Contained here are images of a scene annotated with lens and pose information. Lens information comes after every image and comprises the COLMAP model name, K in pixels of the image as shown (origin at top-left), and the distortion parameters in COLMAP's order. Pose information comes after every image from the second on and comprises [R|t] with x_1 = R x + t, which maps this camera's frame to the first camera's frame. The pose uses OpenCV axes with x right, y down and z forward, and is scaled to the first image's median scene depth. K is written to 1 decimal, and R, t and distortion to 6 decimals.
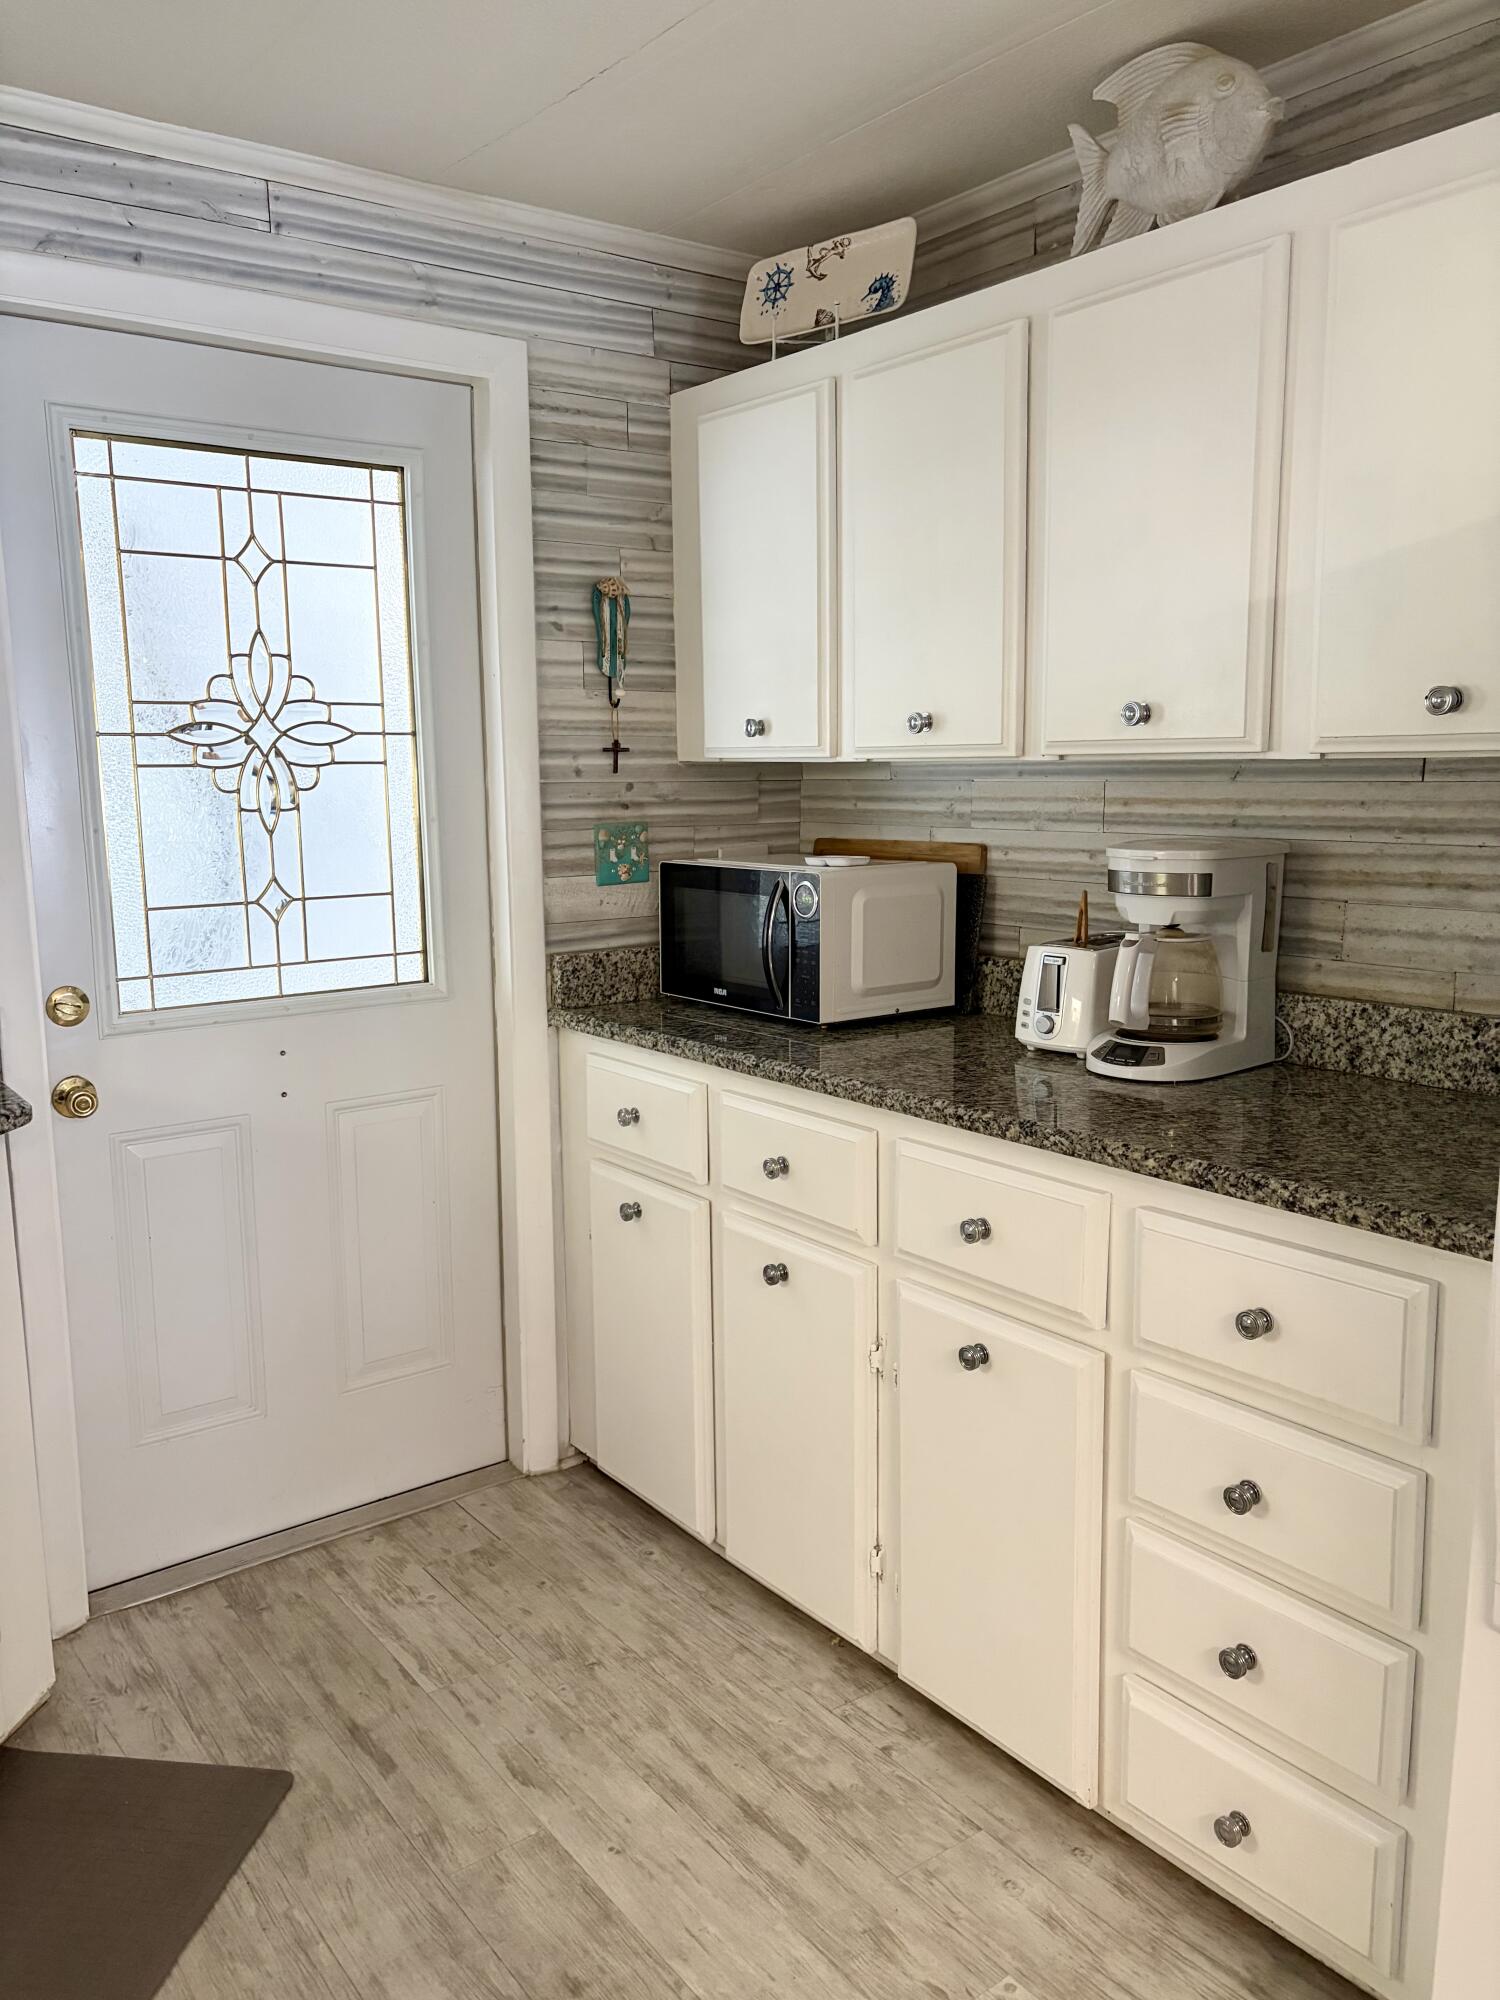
lens RADIAL K [[1534.5, 0, 747.3], [0, 1534.5, 1009.2], [0, 0, 1]] dist [0.060664, -0.099111]
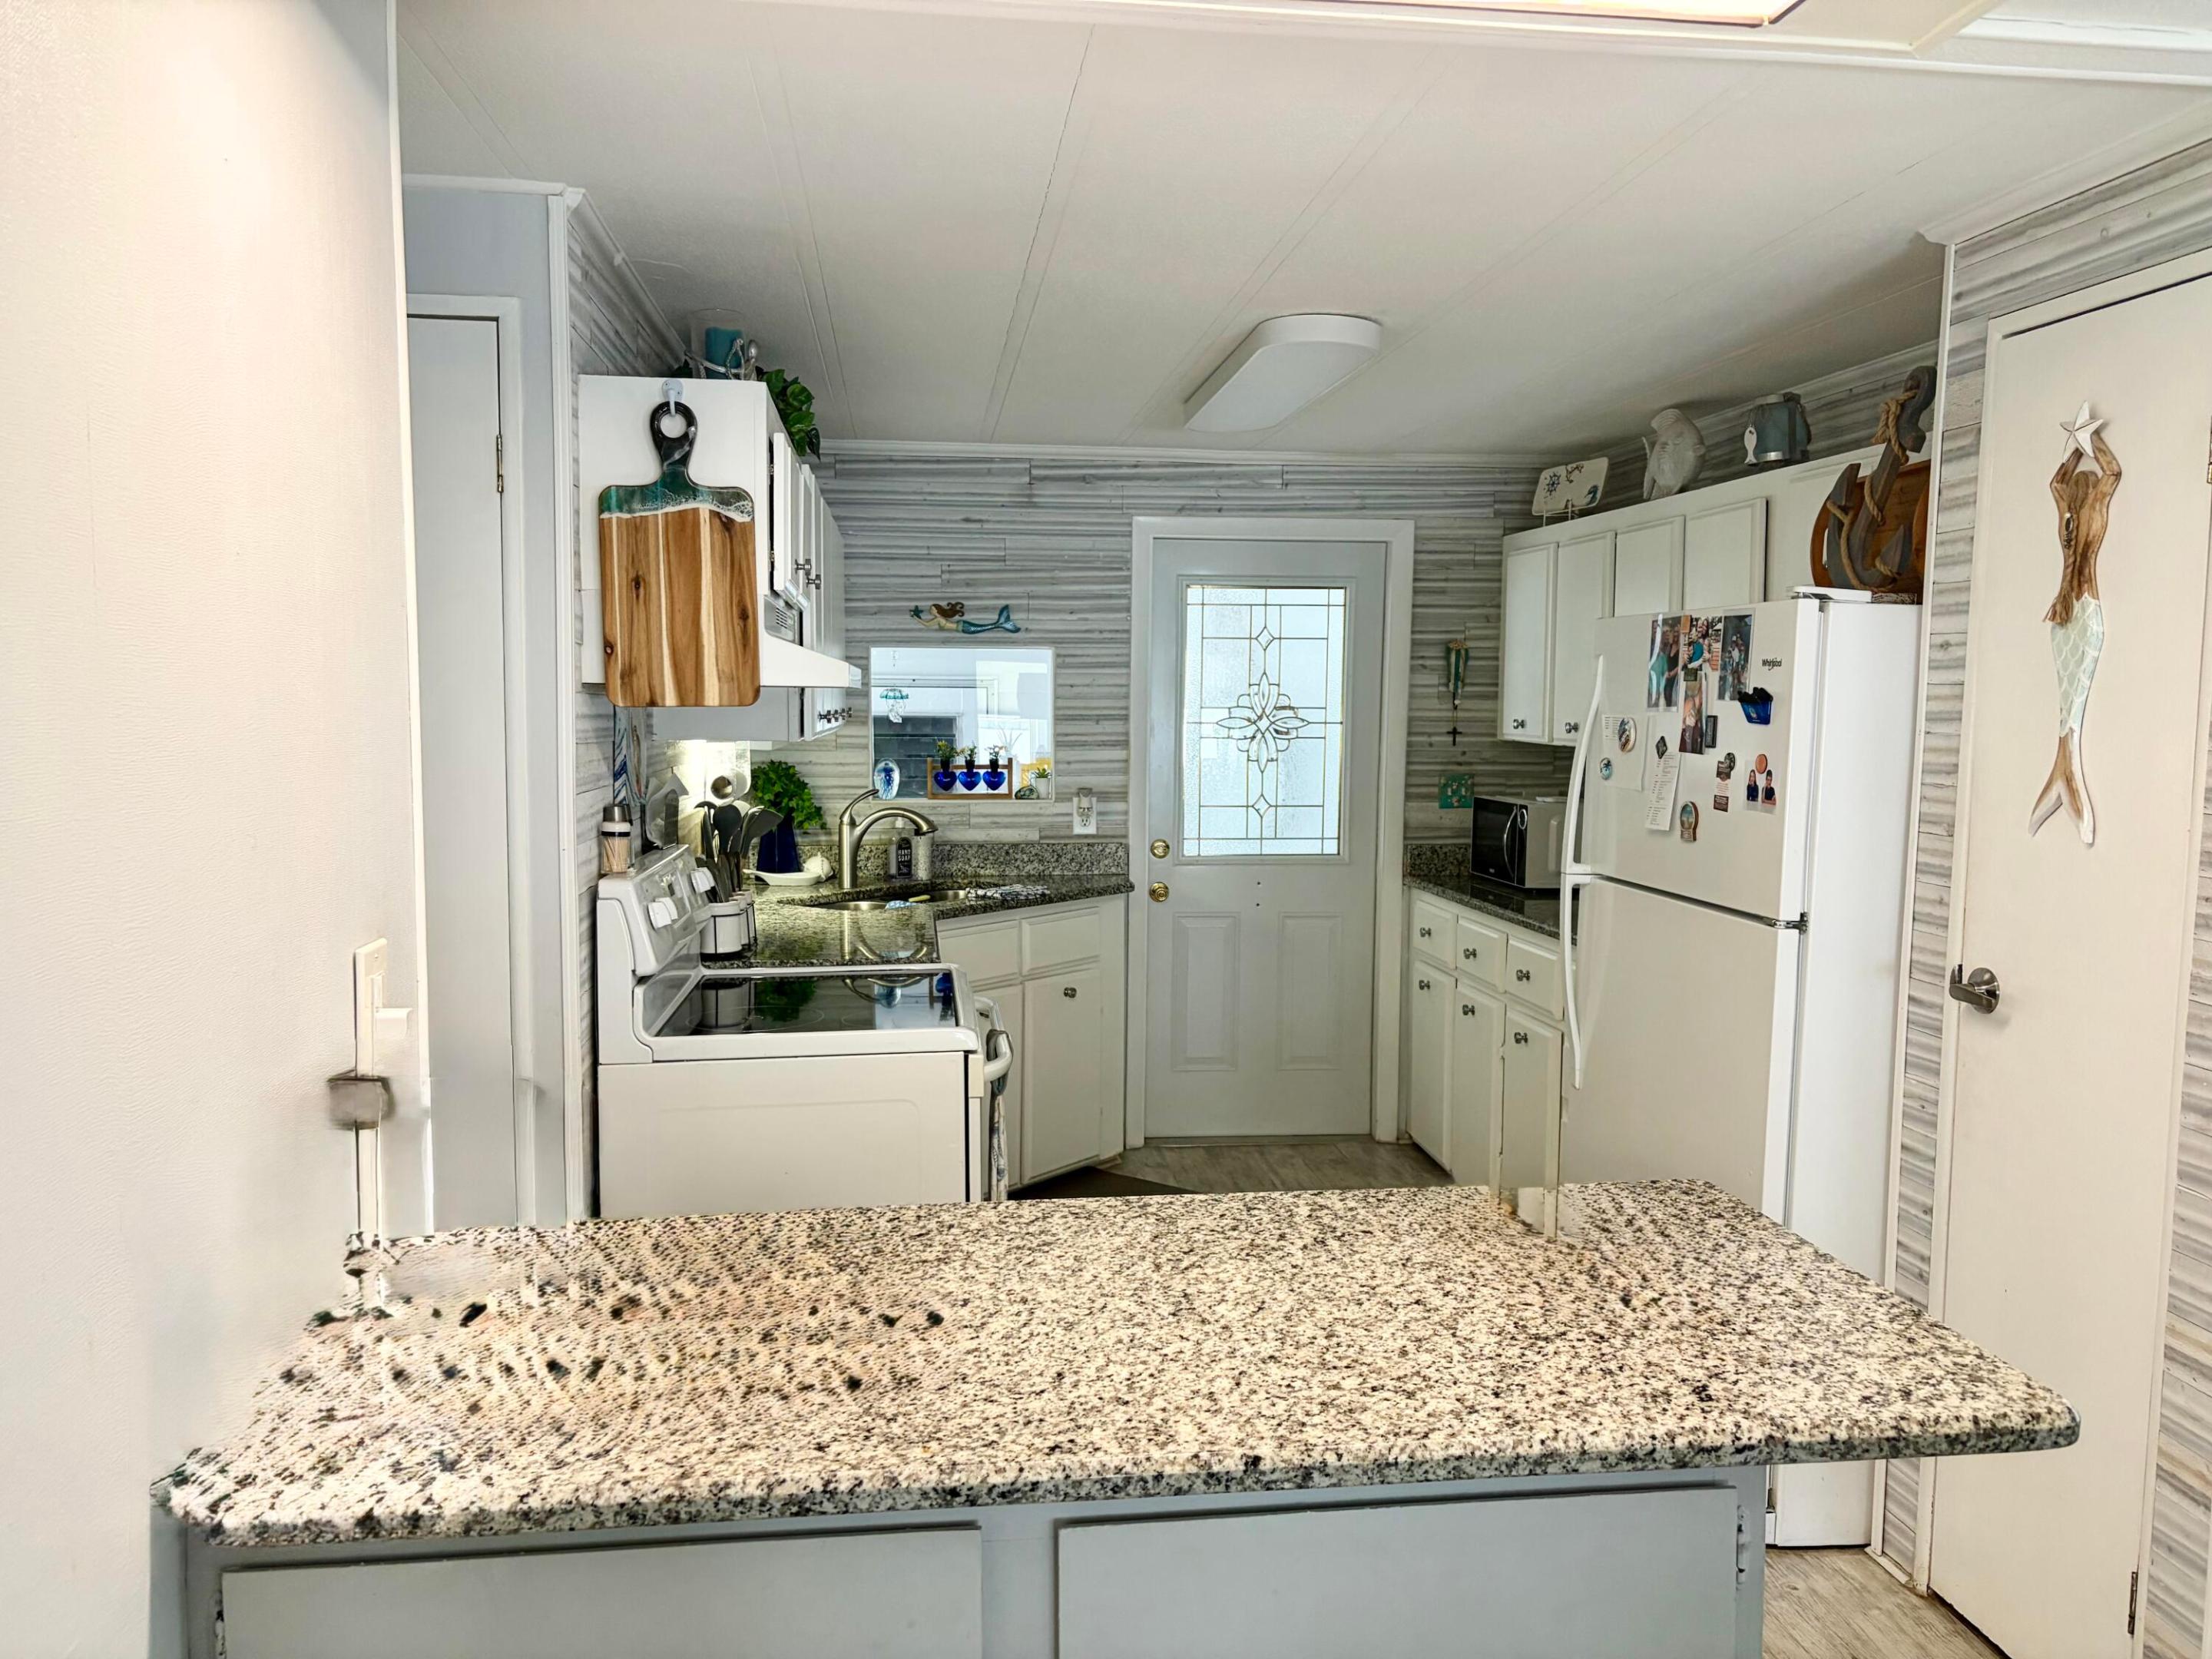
lens RADIAL K [[1703.5, 0, 1064.9], [0, 1703.5, 802.7], [0, 0, 1]] dist [0.197051, -0.100582]
pose [[0.855291, 0.050879, -0.515643, 0.620685], [-0.099478, 0.992779, -0.067045, 0.099501], [0.508508, 0.108638, 0.854176, -1.021109]]
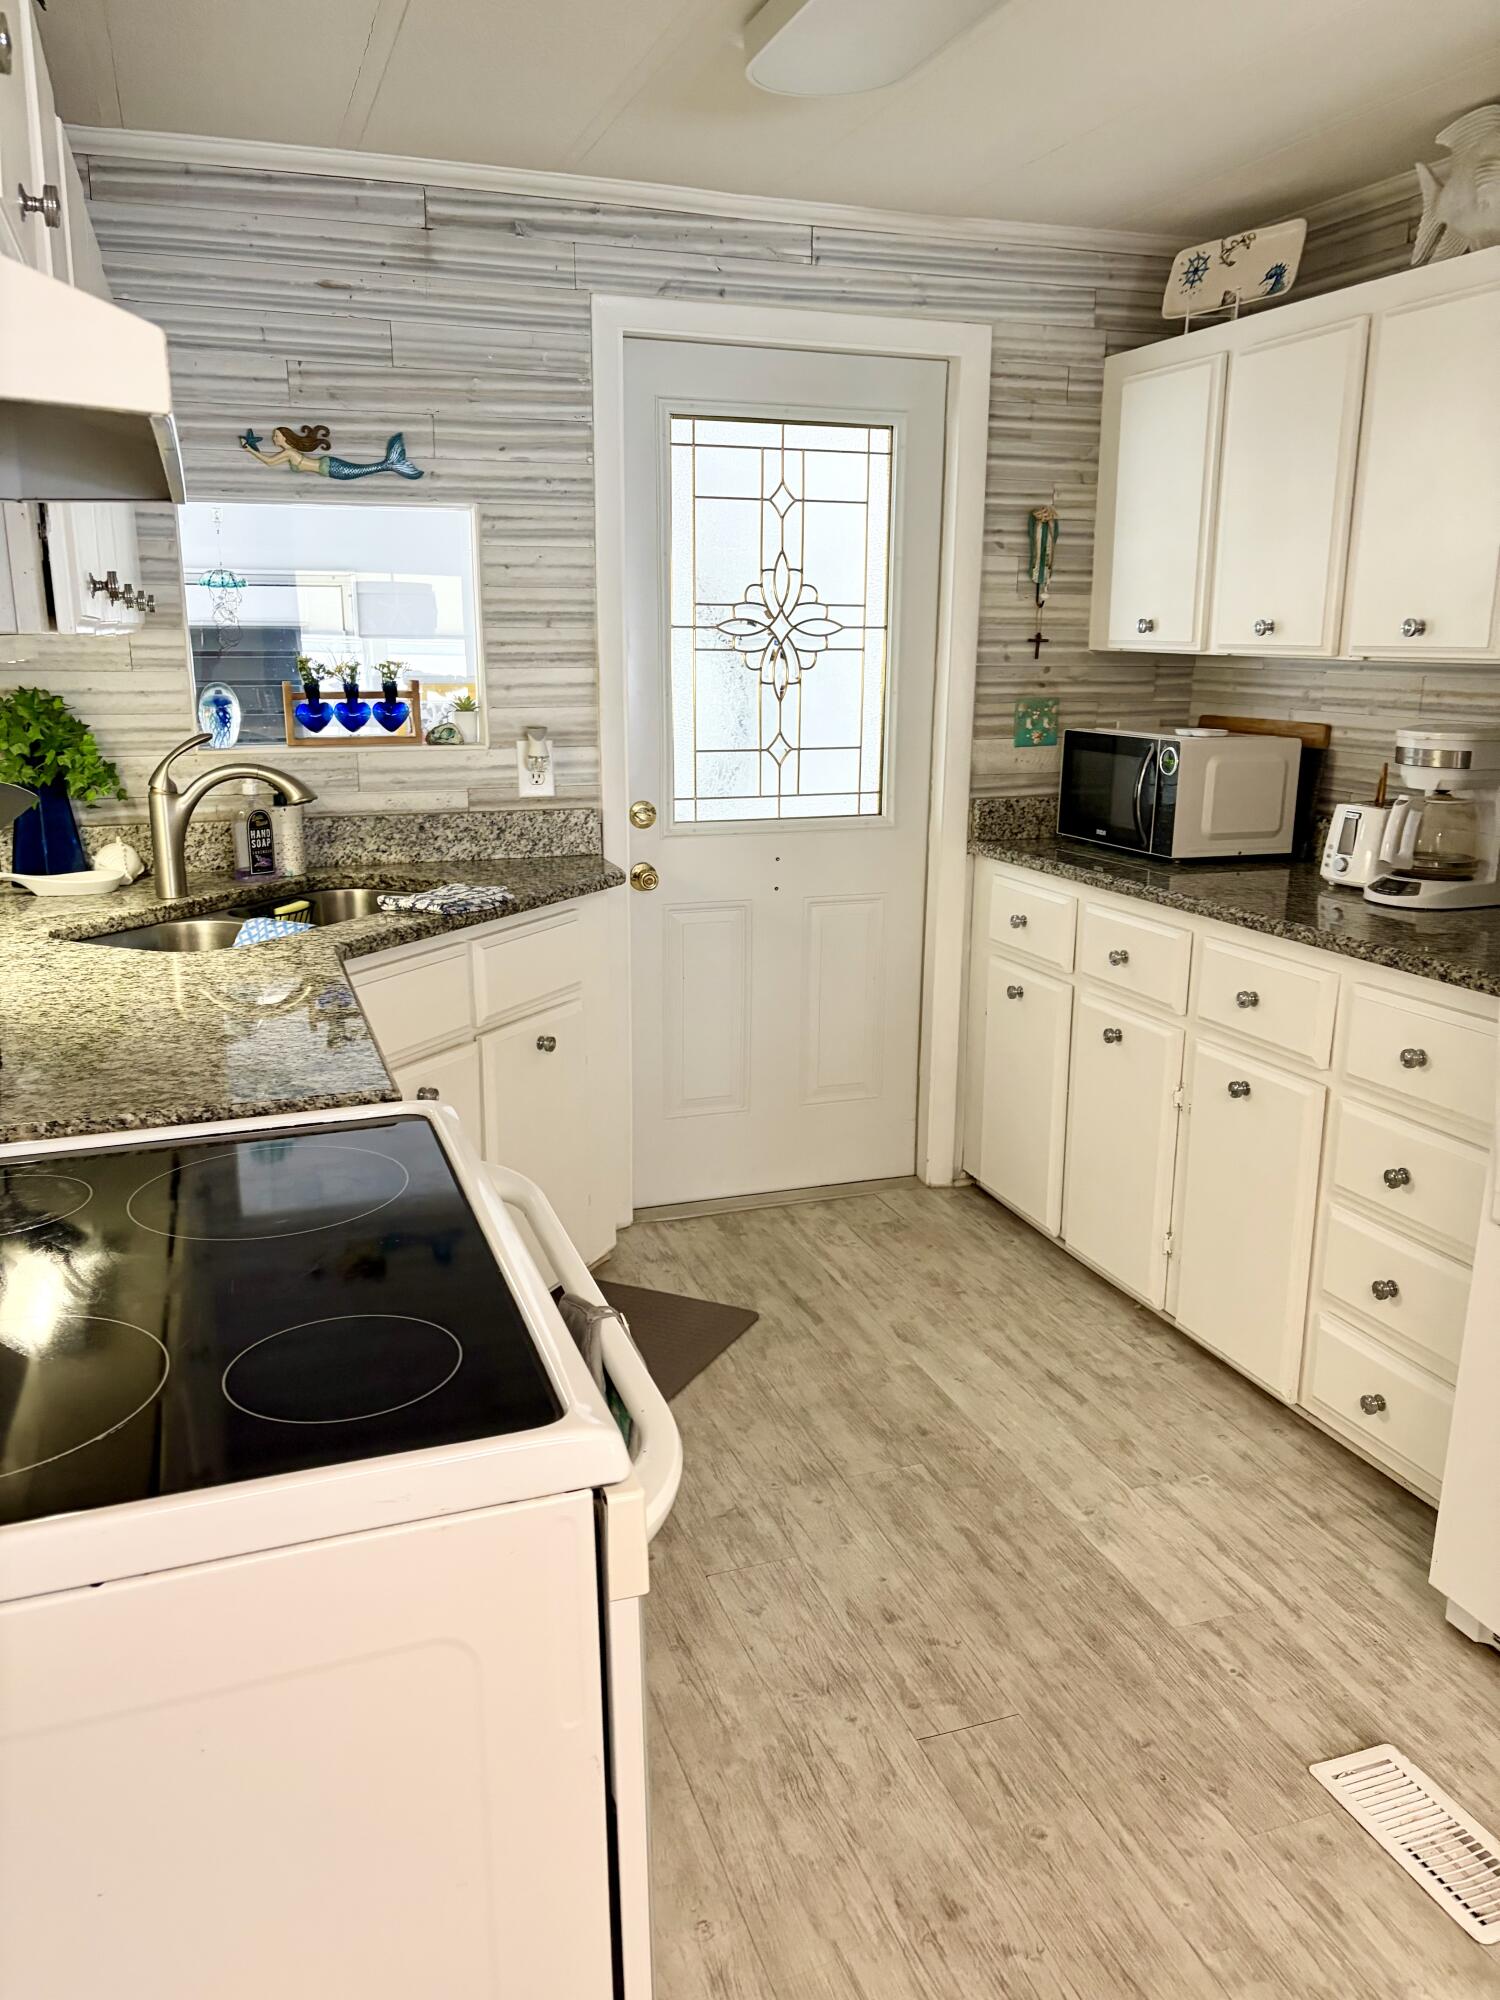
lens RADIAL K [[1534.5, 0, 747.3], [0, 1534.5, 1009.2], [0, 0, 1]] dist [0.060664, -0.099111]
pose [[0.954068, 0.088352, -0.286267, 0.088940], [-0.064525, 0.993699, 0.091643, 0.039933], [0.292561, -0.068962, 0.953757, -0.366176]]
